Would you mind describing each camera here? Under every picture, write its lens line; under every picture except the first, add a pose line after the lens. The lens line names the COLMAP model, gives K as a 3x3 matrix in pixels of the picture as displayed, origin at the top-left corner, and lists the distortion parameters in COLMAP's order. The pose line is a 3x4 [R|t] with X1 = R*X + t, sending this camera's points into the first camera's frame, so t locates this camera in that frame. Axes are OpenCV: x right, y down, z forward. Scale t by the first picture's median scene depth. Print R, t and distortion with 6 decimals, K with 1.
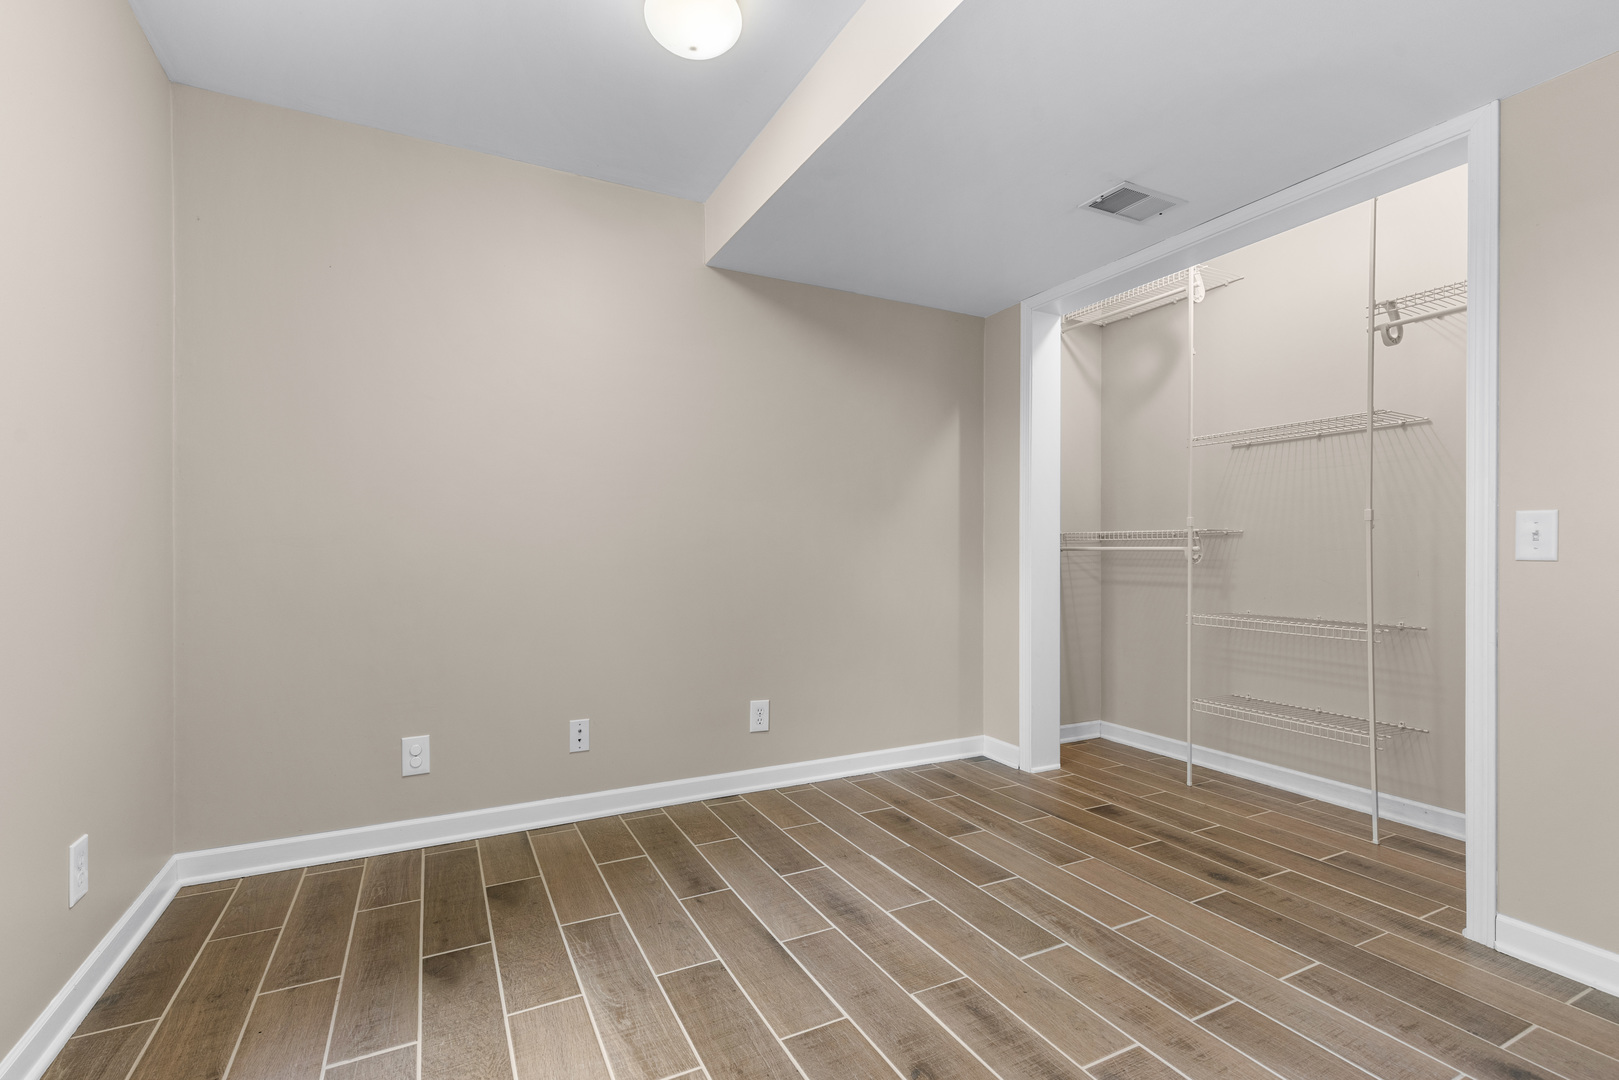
lens RADIAL K [[736.2, 0, 814.6], [0, 736.2, 545.2], [0, 0, 1]] dist [0.005395, -0.002432]
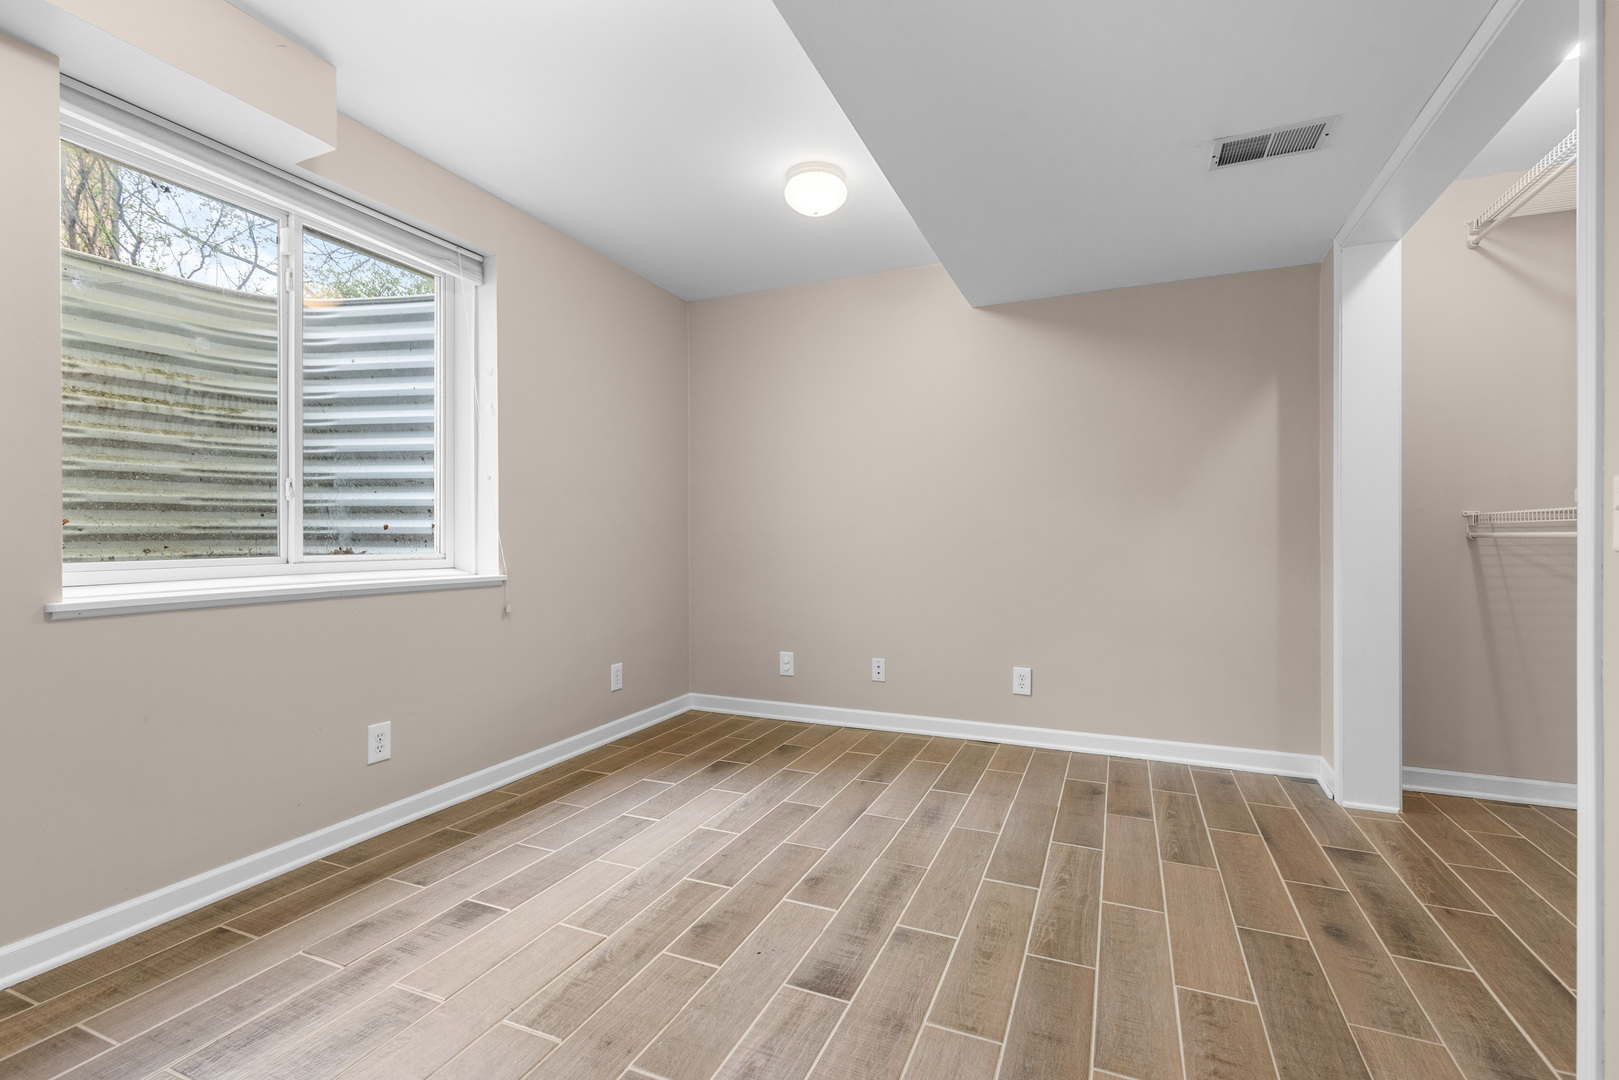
lens RADIAL K [[736.2, 0, 815.9], [0, 736.2, 537.3], [0, 0, 1]] dist [0.005395, -0.002432]
pose [[0.631819, -0.000547, -0.775116, 0.766349], [0.006853, 0.999965, 0.004880, -0.002469], [0.775085, -0.008395, 0.631801, 0.024260]]
